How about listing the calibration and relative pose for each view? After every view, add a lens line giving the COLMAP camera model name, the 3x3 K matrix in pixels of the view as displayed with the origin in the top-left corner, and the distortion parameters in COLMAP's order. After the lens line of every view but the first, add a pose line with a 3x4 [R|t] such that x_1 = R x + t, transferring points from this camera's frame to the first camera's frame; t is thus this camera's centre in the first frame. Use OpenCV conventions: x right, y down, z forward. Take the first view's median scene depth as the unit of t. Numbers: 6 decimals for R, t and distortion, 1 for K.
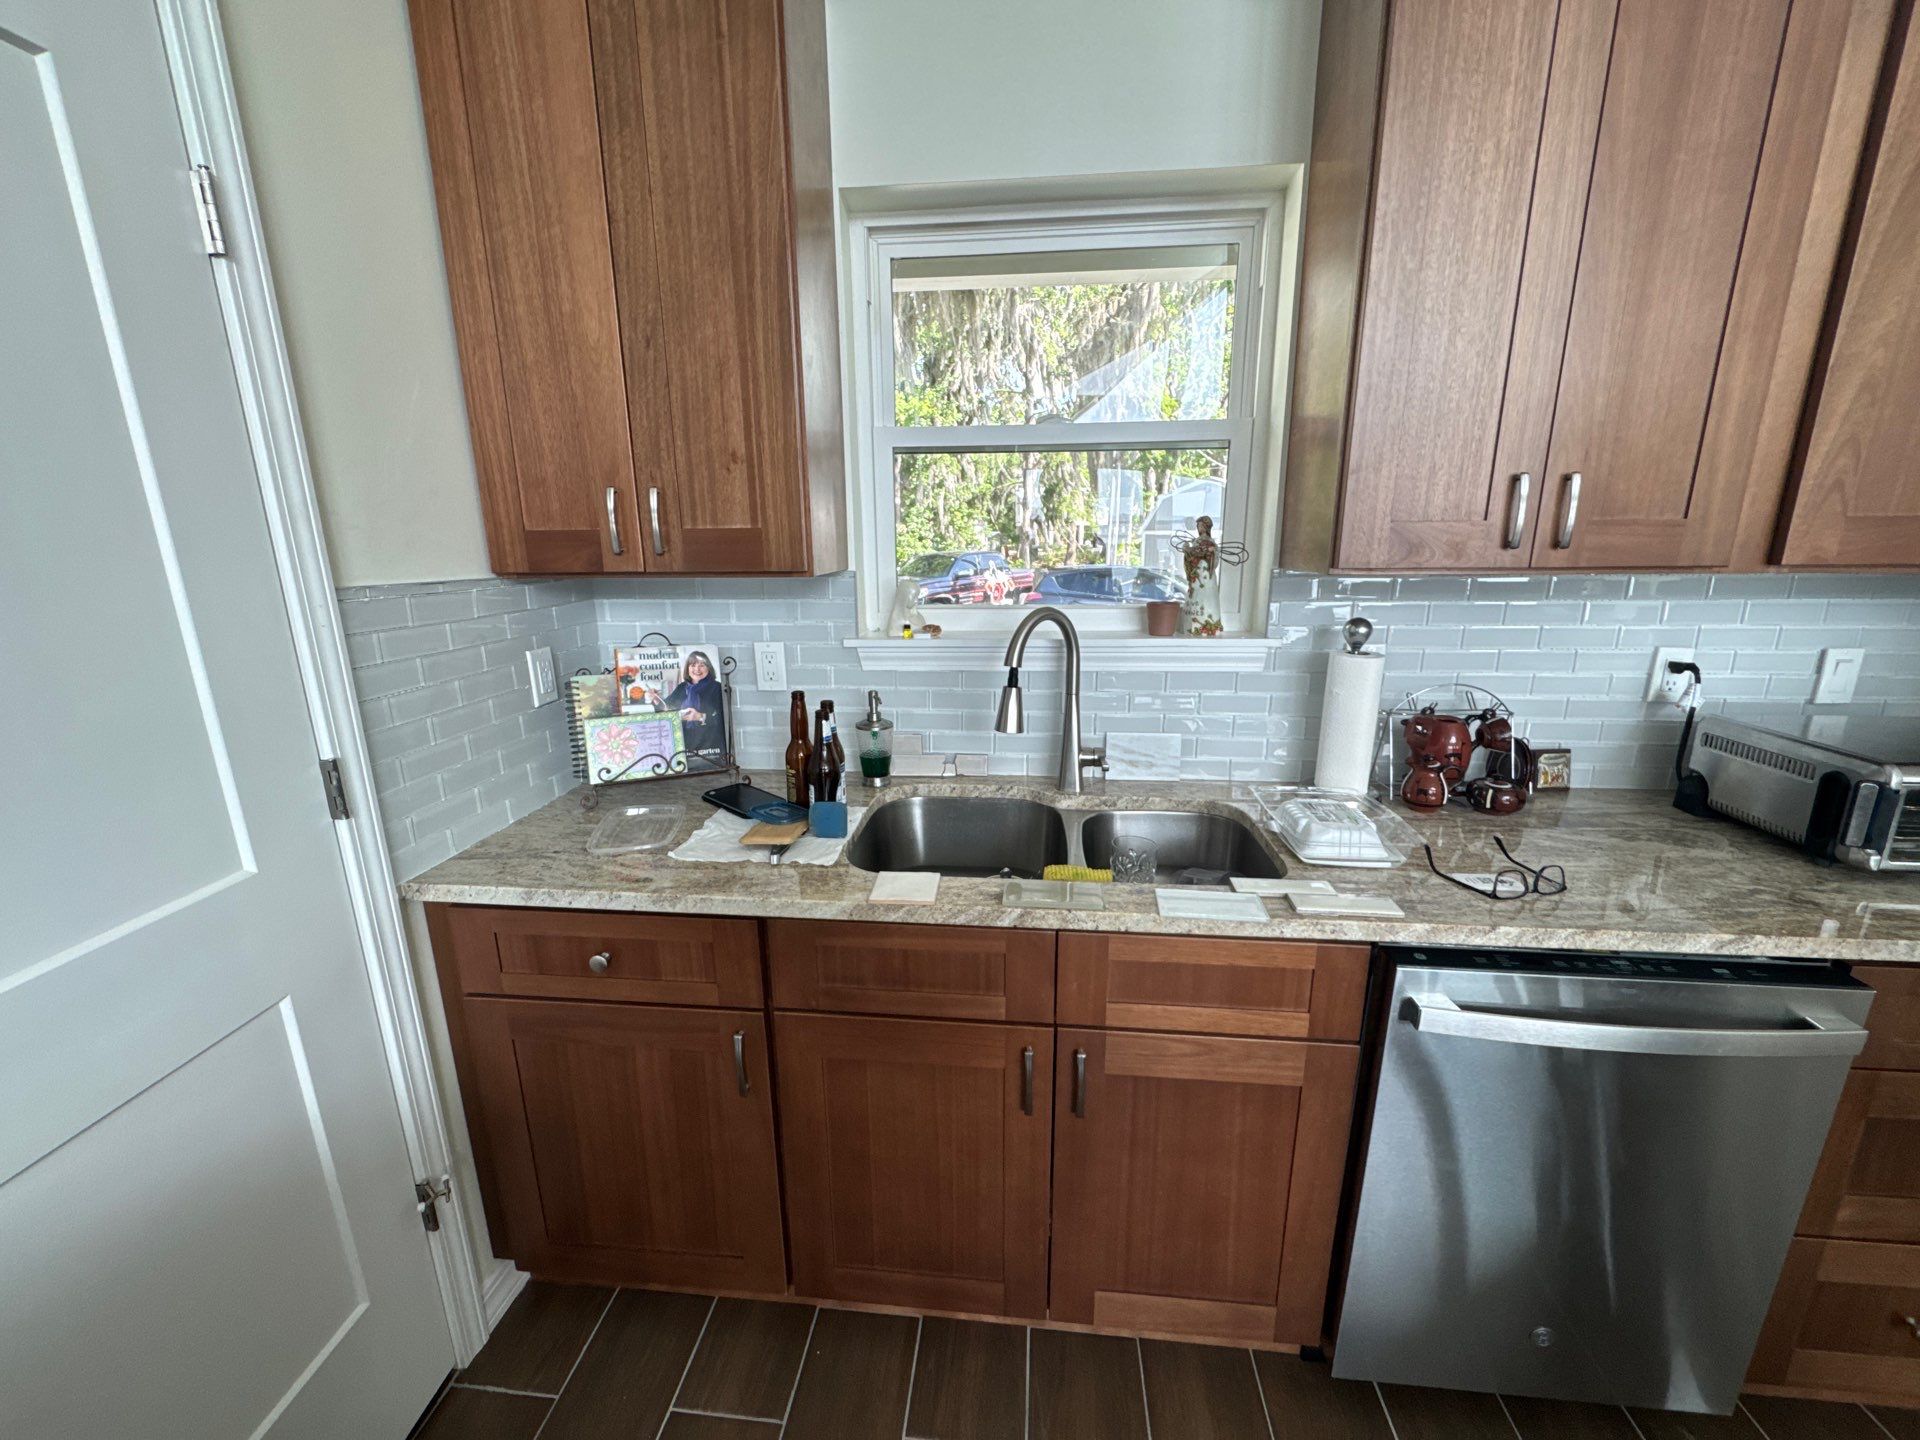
lens RADIAL K [[769.4, 0, 961.7], [0, 769.4, 720.7], [0, 0, 1]] dist [-0.001690, 0.000263]
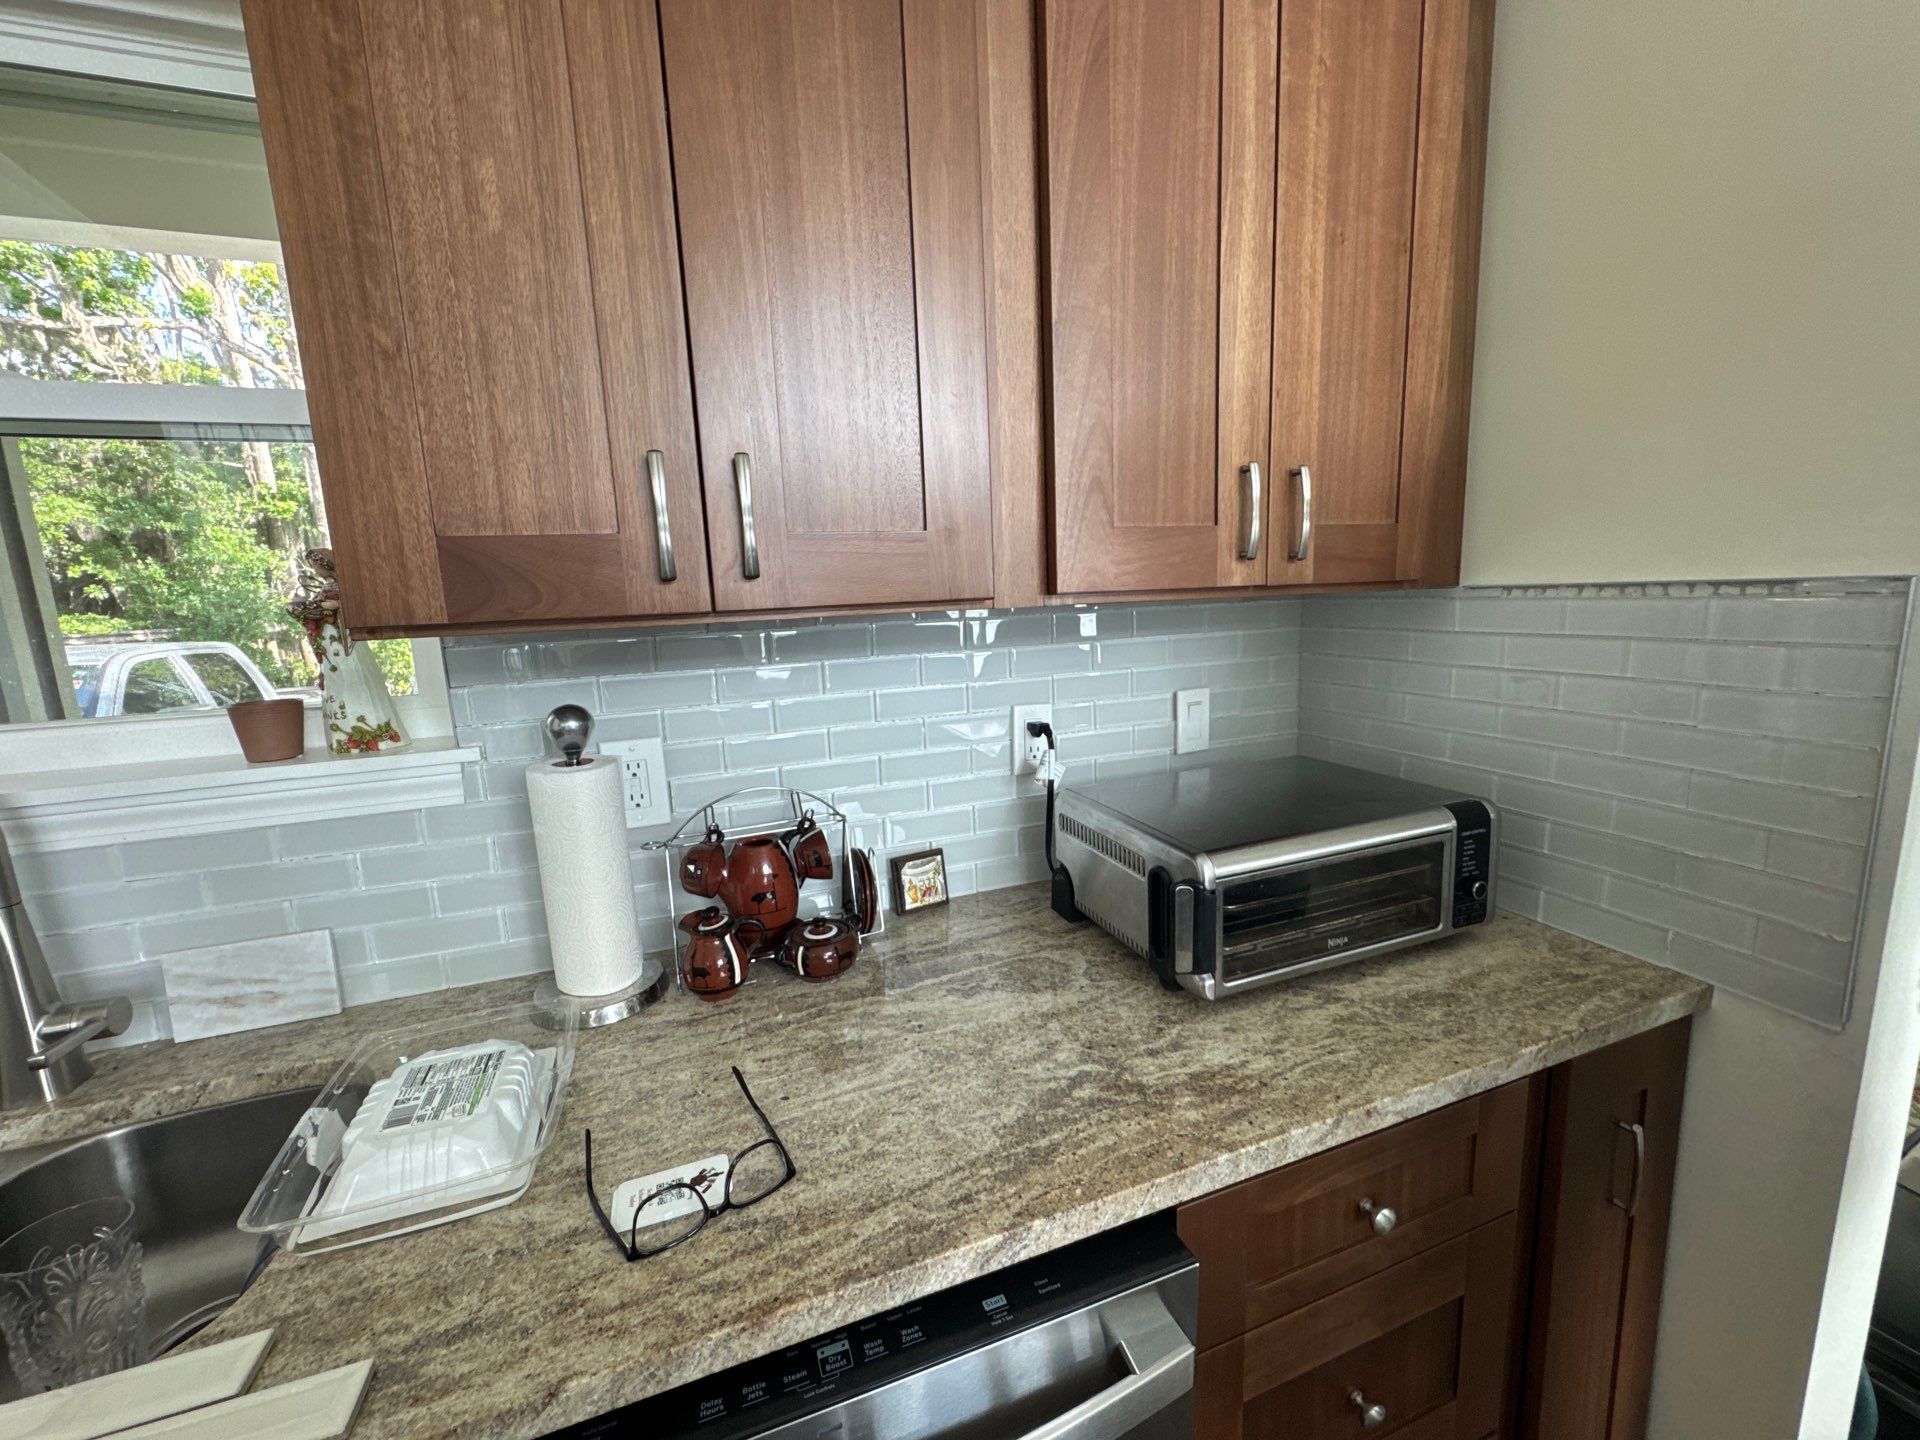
lens RADIAL K [[769.4, 0, 959.4], [0, 769.4, 721.4], [0, 0, 1]] dist [-0.001690, 0.000263]
pose [[0.899221, -0.098327, 0.426302, 0.530490], [0.134723, 0.989300, -0.055996, -0.044627], [-0.416235, 0.107785, 0.902846, 0.317416]]
